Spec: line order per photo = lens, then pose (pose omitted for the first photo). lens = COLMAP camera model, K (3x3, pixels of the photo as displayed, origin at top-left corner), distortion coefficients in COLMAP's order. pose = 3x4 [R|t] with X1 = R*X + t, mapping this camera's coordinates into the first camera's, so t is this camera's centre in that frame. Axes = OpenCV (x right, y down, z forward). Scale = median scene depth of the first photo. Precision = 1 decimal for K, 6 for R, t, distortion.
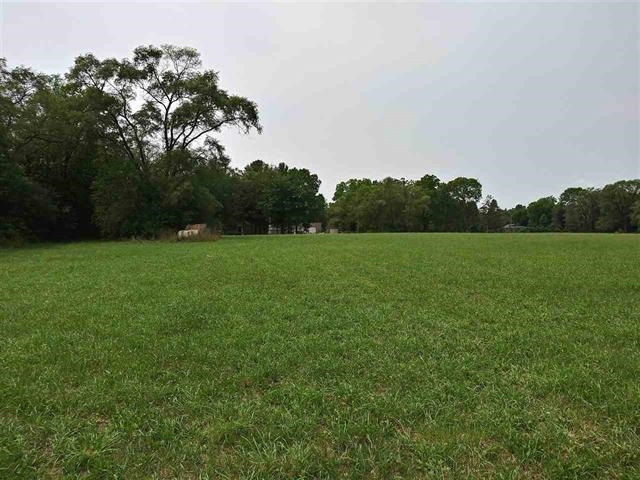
lens RADIAL K [[496.7, 0, 325.4], [0, 496.7, 225.1], [0, 0, 1]] dist [0.038034, -0.070342]
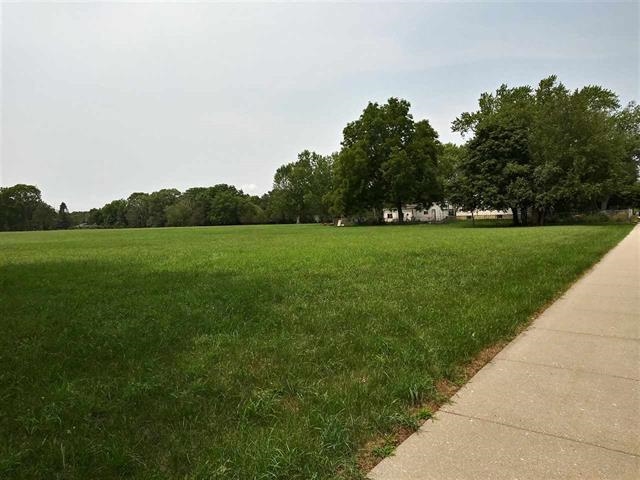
lens RADIAL K [[496.7, 0, 330.4], [0, 496.7, 236.4], [0, 0, 1]] dist [0.038034, -0.070342]
pose [[0.737266, -0.040001, 0.674418, 0.014673], [0.021004, 0.999120, 0.036298, -0.001389], [-0.675277, -0.012596, 0.737457, -0.254137]]
